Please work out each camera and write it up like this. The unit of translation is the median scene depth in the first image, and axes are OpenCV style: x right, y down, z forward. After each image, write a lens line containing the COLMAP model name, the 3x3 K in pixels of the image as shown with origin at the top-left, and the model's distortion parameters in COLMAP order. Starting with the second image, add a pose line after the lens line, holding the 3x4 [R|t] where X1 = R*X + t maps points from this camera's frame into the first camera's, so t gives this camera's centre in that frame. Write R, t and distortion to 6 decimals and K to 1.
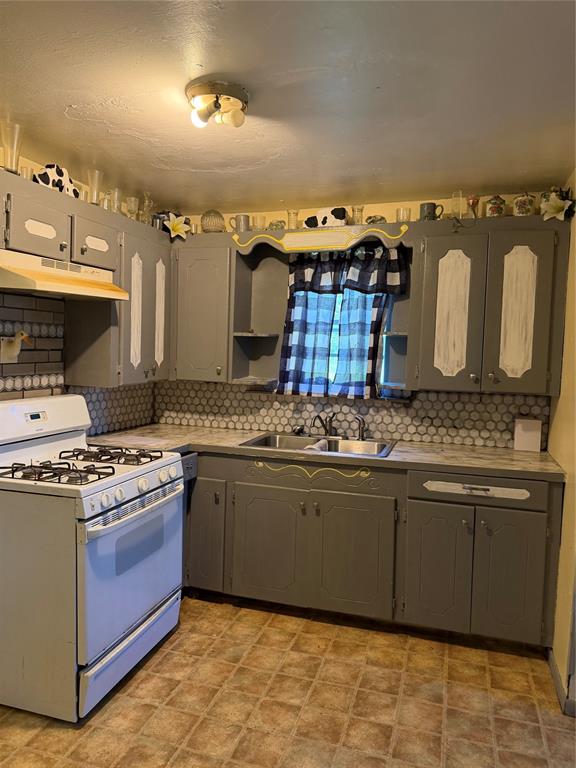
lens RADIAL K [[543.2, 0, 286.7], [0, 543.2, 380.1], [0, 0, 1]] dist [0.006207, -0.000901]
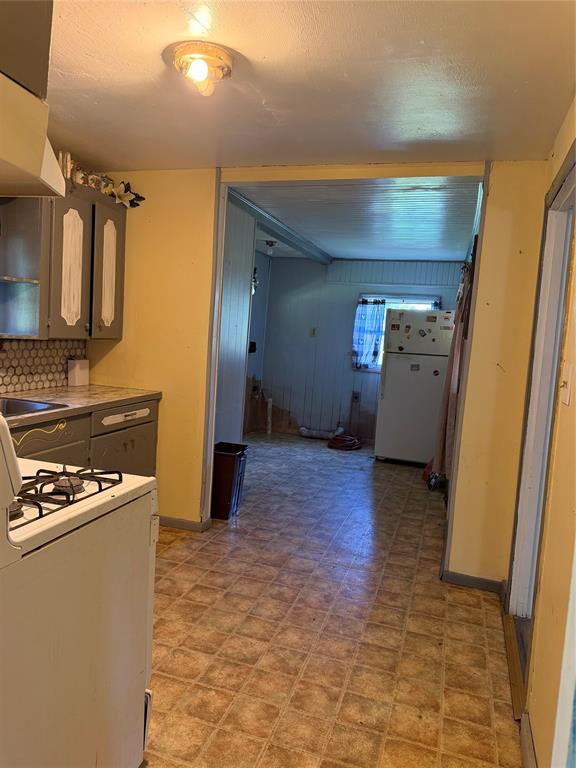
lens RADIAL K [[543.2, 0, 286.7], [0, 543.2, 380.1], [0, 0, 1]] dist [0.006207, -0.000901]
pose [[0.011124, -0.117356, 0.993028, -0.803475], [-0.006811, 0.993057, 0.117436, -0.030115], [-0.999915, -0.008070, 0.010247, 0.550460]]
